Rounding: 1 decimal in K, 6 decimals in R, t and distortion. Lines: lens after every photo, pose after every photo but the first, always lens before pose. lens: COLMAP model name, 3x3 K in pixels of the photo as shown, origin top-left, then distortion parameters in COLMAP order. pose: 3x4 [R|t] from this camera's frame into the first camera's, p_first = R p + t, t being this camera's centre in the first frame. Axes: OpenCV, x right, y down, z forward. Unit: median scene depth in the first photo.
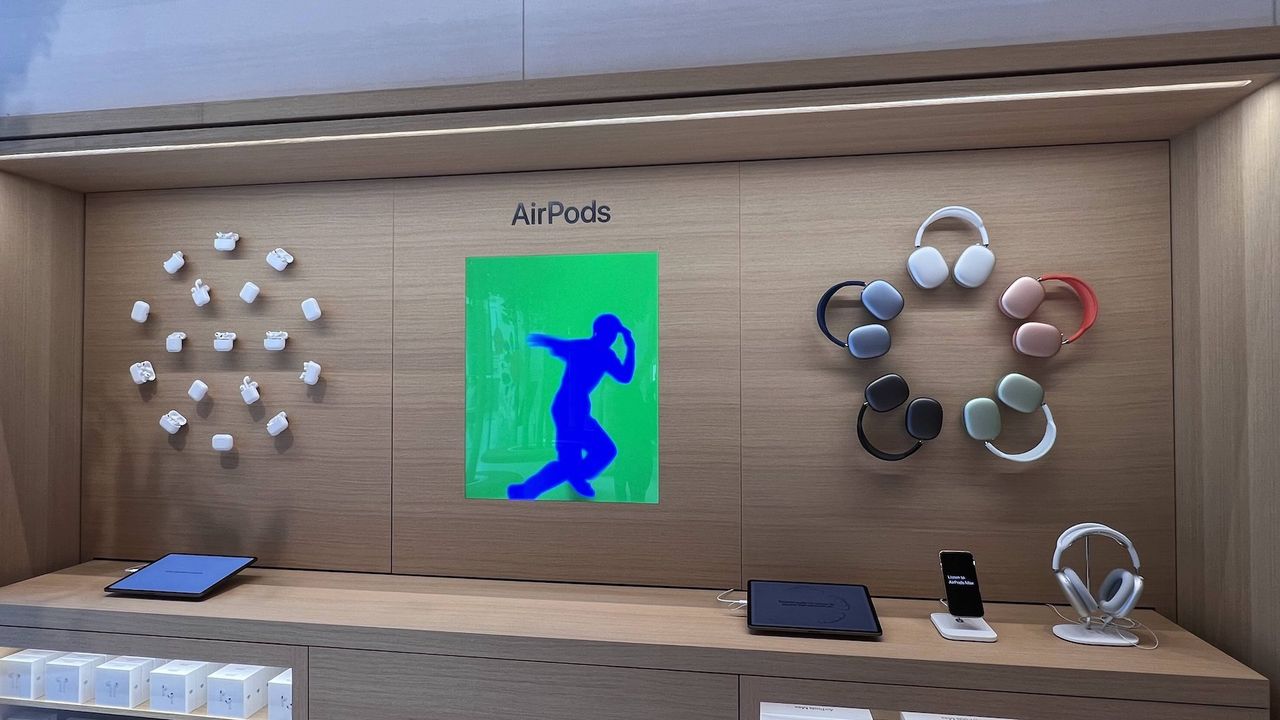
lens RADIAL K [[695.6, 0, 640.0], [0, 695.6, 360.0], [0, 0, 1]] dist [0.000357, 0.000739]
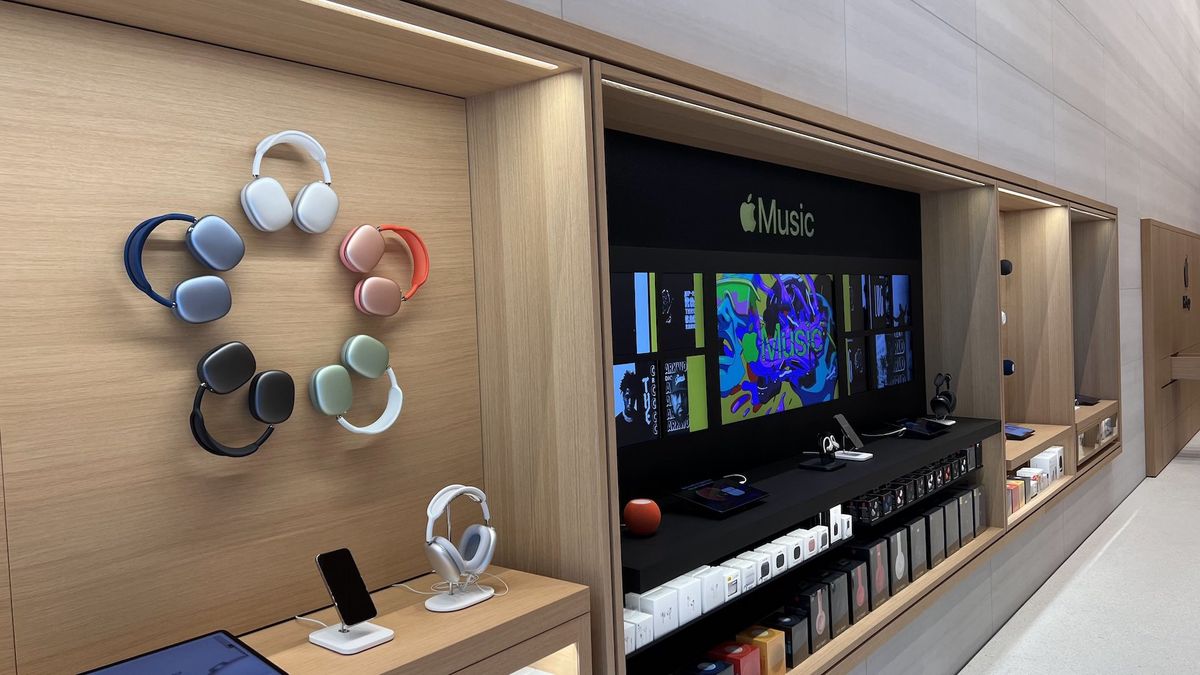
lens RADIAL K [[902.9, 0, 600.0], [0, 902.9, 337.5], [0, 0, 1]] dist [0.044311, -0.004242]
pose [[0.499988, -0.044100, 0.864909, -0.296881], [0.018370, 0.999018, 0.040319, -0.017612], [-0.865837, -0.004271, 0.500307, 0.165576]]
